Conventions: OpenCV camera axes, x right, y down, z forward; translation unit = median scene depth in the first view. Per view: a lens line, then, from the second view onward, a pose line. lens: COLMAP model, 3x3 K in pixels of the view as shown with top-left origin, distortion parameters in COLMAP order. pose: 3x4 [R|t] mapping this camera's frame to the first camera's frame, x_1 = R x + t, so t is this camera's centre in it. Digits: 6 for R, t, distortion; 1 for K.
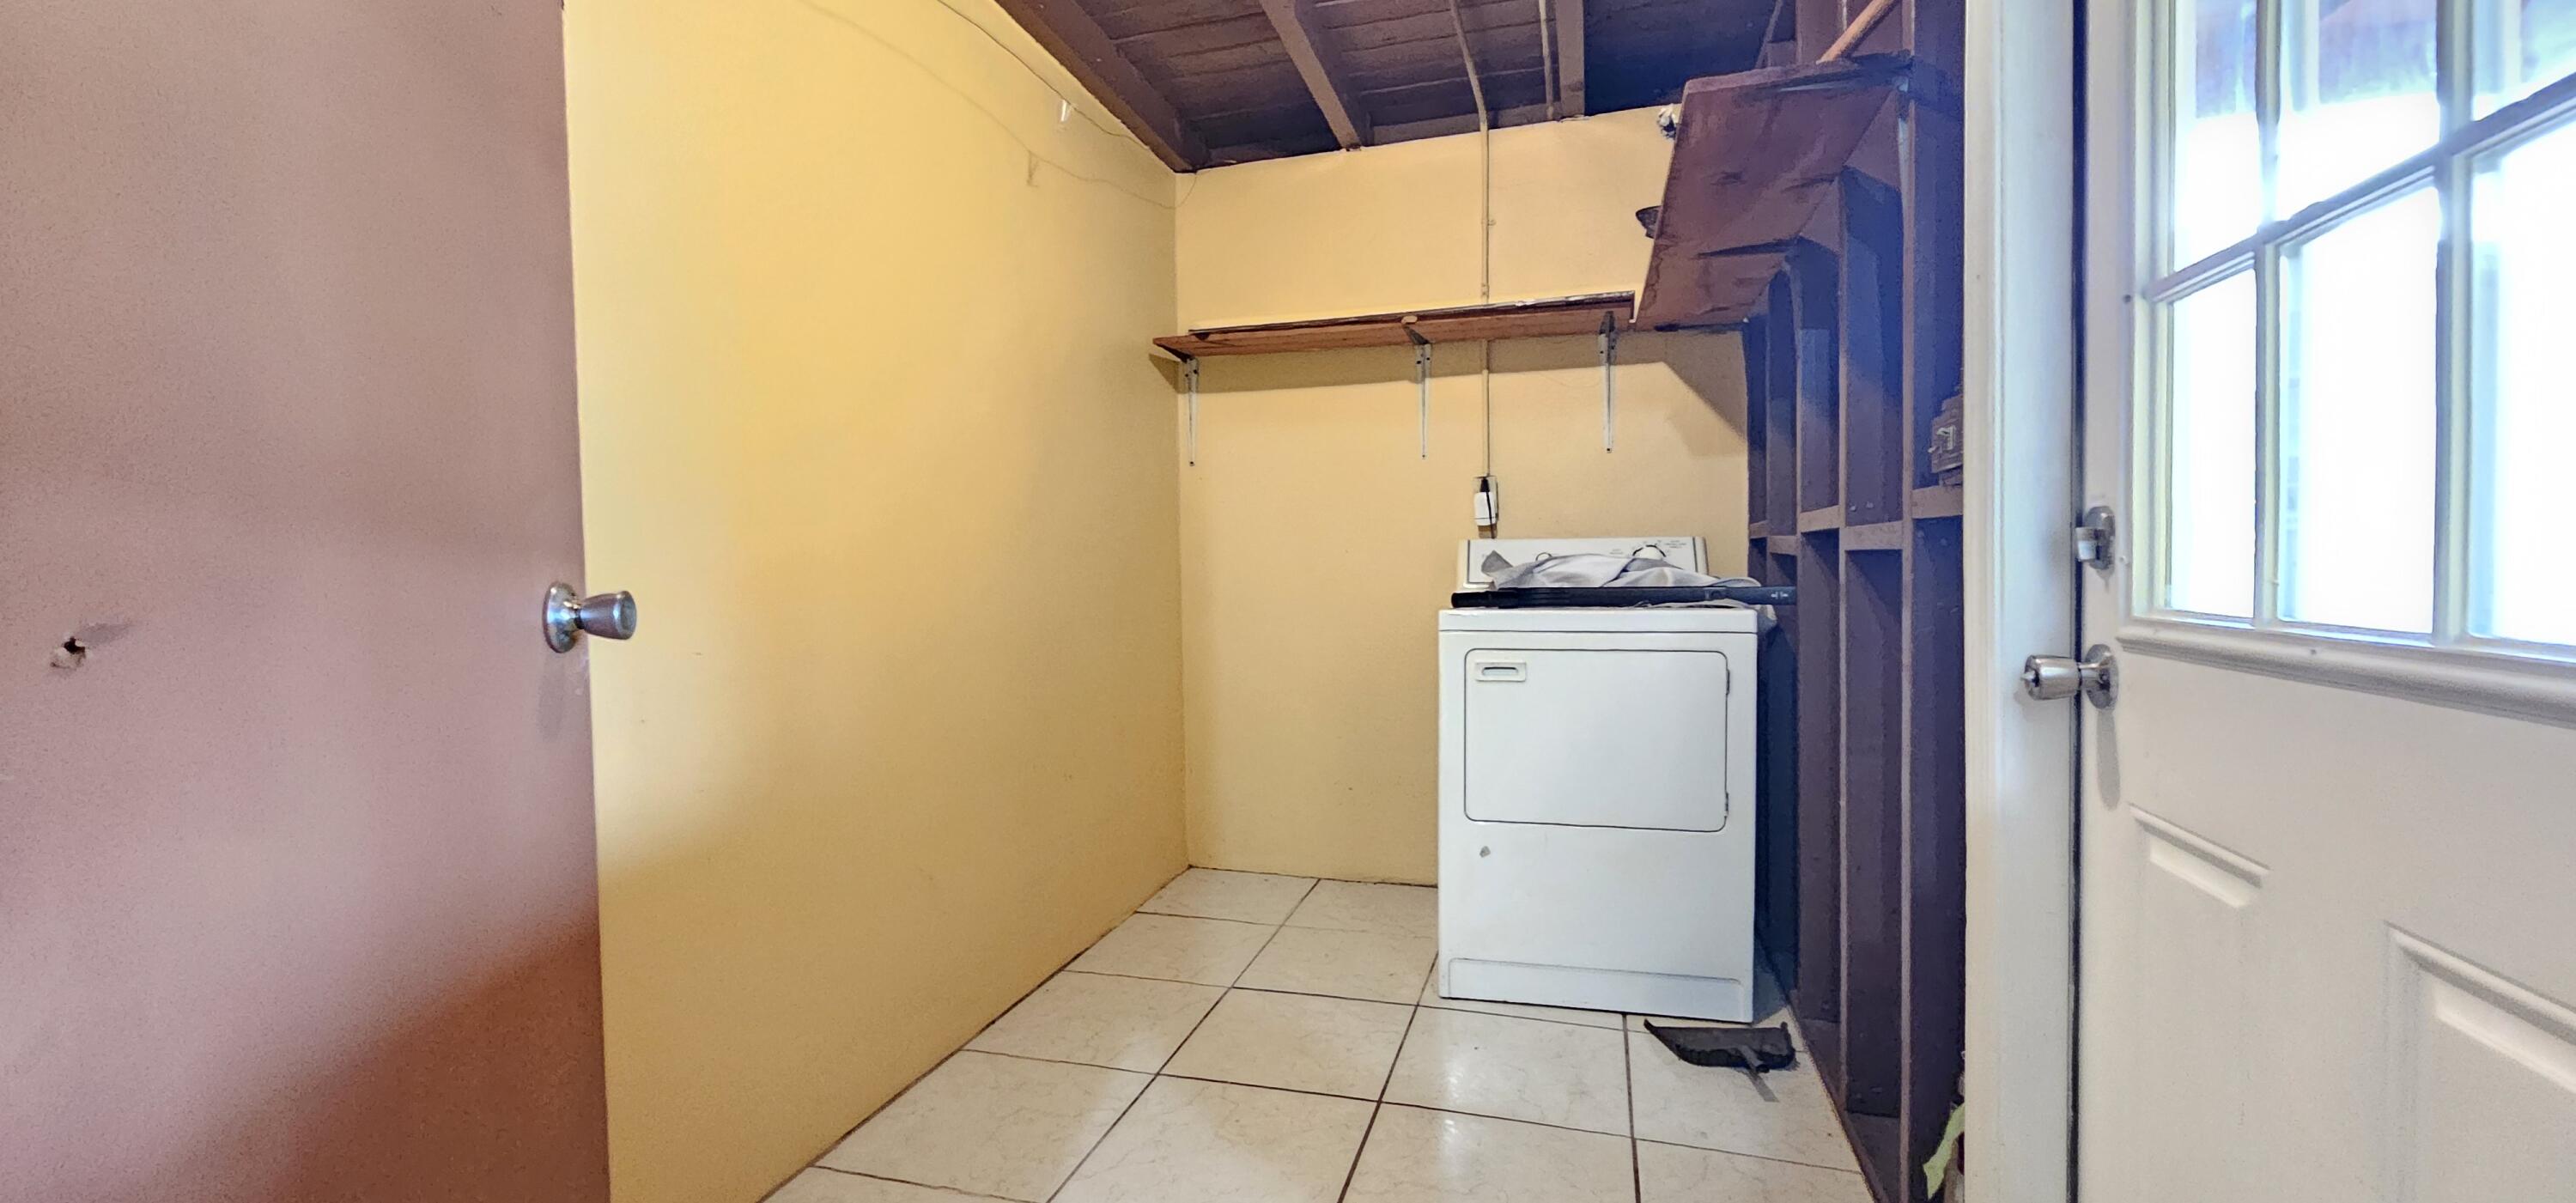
lens RADIAL K [[1051.2, 0, 1290.3], [0, 1051.2, 605.4], [0, 0, 1]] dist [0.000490, -0.000621]
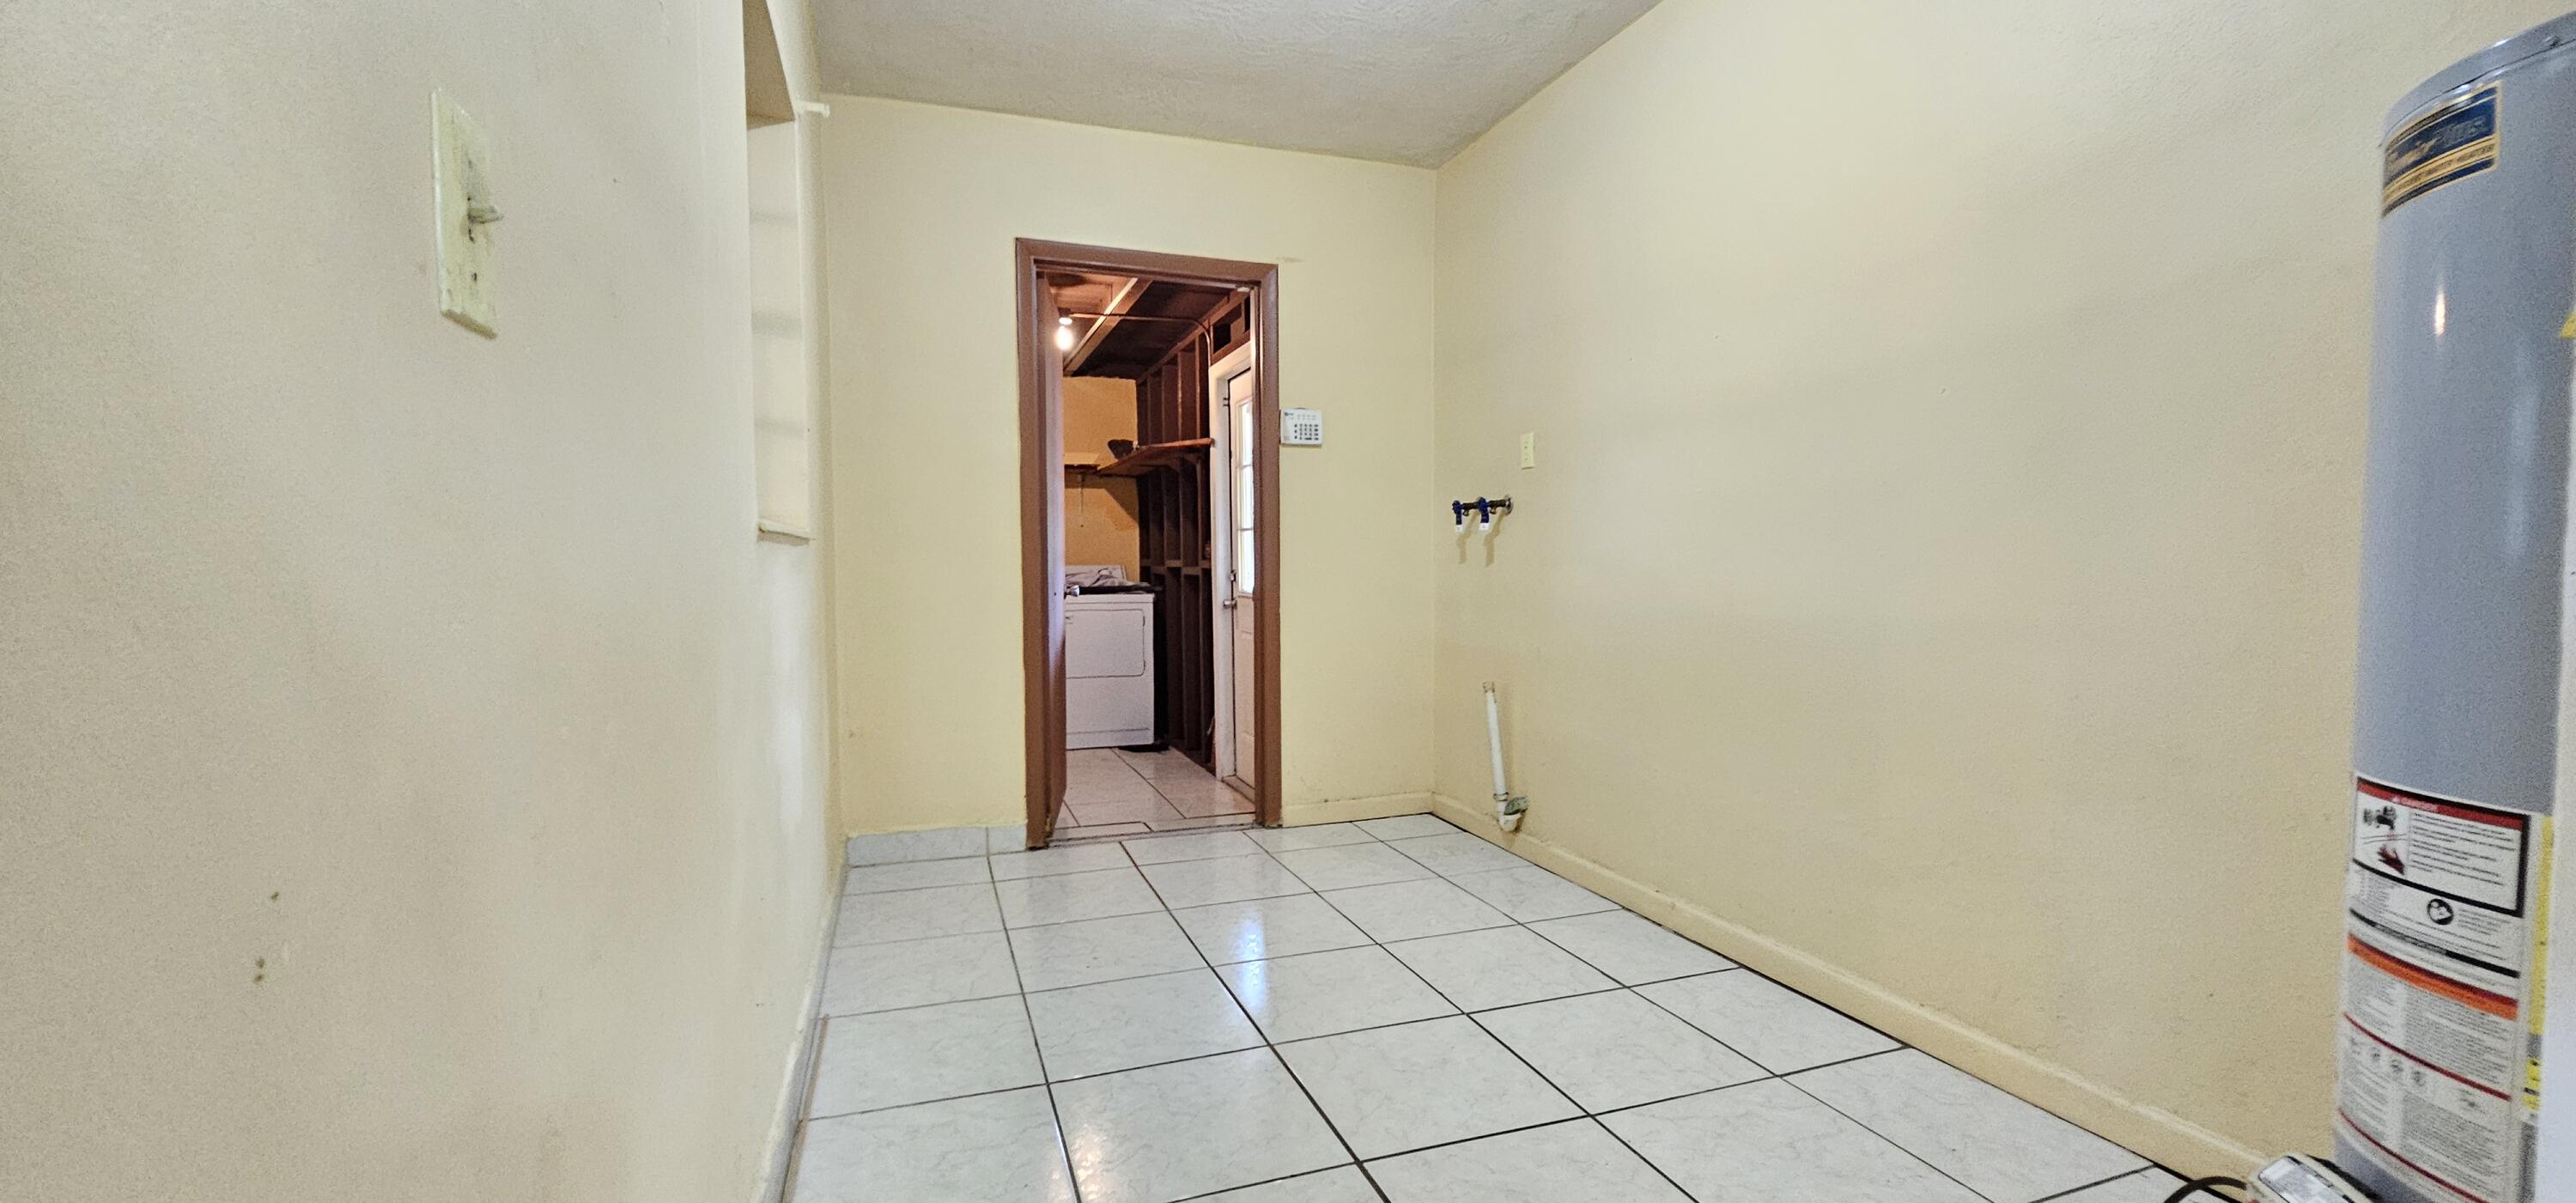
lens RADIAL K [[1051.2, 0, 1285.7], [0, 1051.2, 607.7], [0, 0, 1]] dist [0.000490, -0.000621]
pose [[0.814010, -0.016841, 0.580607, -0.886856], [0.016479, 0.999847, 0.005898, 0.028920], [-0.580618, 0.004766, 0.814162, -1.473101]]
